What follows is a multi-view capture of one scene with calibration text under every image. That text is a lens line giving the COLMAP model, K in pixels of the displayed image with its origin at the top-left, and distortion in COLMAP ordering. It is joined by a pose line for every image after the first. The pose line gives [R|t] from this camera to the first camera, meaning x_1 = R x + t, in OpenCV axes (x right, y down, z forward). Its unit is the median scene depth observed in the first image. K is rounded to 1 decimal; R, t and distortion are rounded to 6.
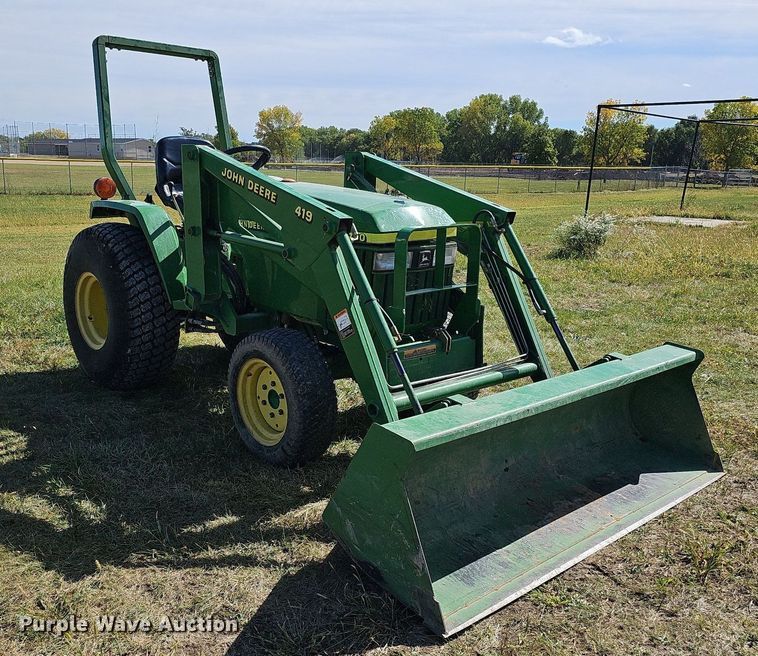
lens RADIAL K [[730.1, 0, 333.0], [0, 730.1, 355.9], [0, 0, 1]] dist [0.090067, -0.118834]
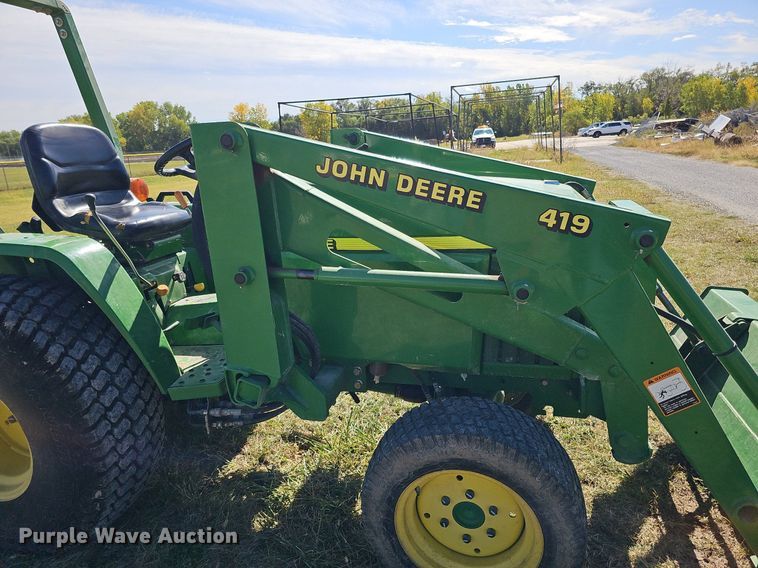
lens RADIAL K [[501.4, 0, 379.0], [0, 501.4, 284.0], [0, 0, 1]] dist [0.031383, -0.004862]
pose [[0.823954, -0.217387, 0.523300, -0.344437], [0.212916, 0.974587, 0.069615, -0.189589], [-0.525135, 0.054059, 0.849300, 0.693154]]
